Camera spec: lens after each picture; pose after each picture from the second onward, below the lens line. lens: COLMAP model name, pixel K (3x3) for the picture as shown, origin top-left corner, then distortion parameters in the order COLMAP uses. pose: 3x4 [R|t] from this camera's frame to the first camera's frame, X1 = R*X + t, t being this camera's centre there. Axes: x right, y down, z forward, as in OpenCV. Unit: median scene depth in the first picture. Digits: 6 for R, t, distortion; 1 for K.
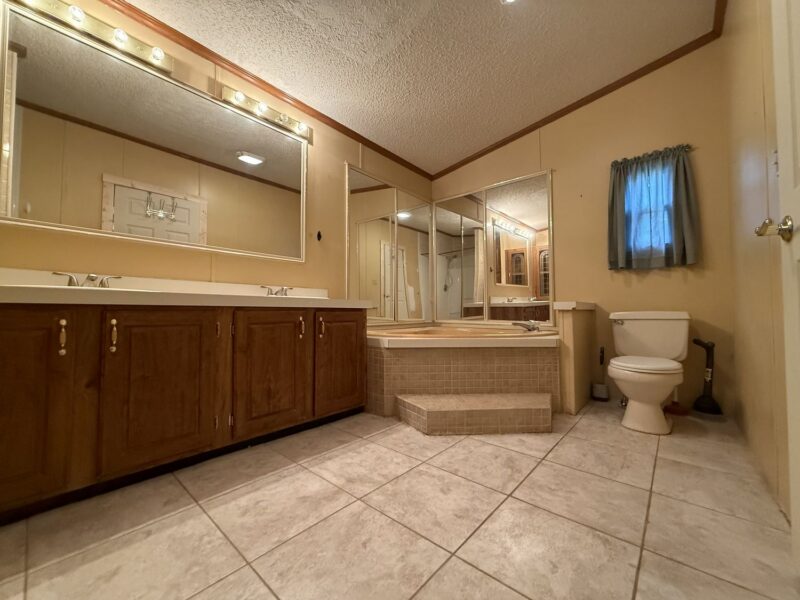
lens RADIAL K [[319.0, 0, 398.7], [0, 319.0, 298.1], [0, 0, 1]] dist [0.000973, -0.000184]
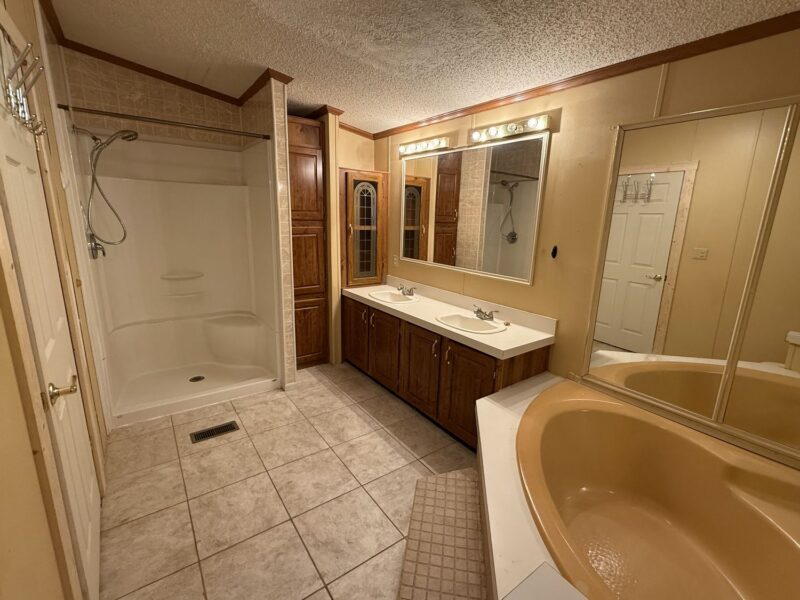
lens RADIAL K [[359.8, 0, 399.7], [0, 359.8, 300.6], [0, 0, 1]] dist [-0.000445, -0.000192]
pose [[-0.221728, 0.211163, -0.951970, 1.364963], [0.006436, 0.976566, 0.215120, -0.526671], [0.975087, 0.041571, -0.217891, 1.607427]]
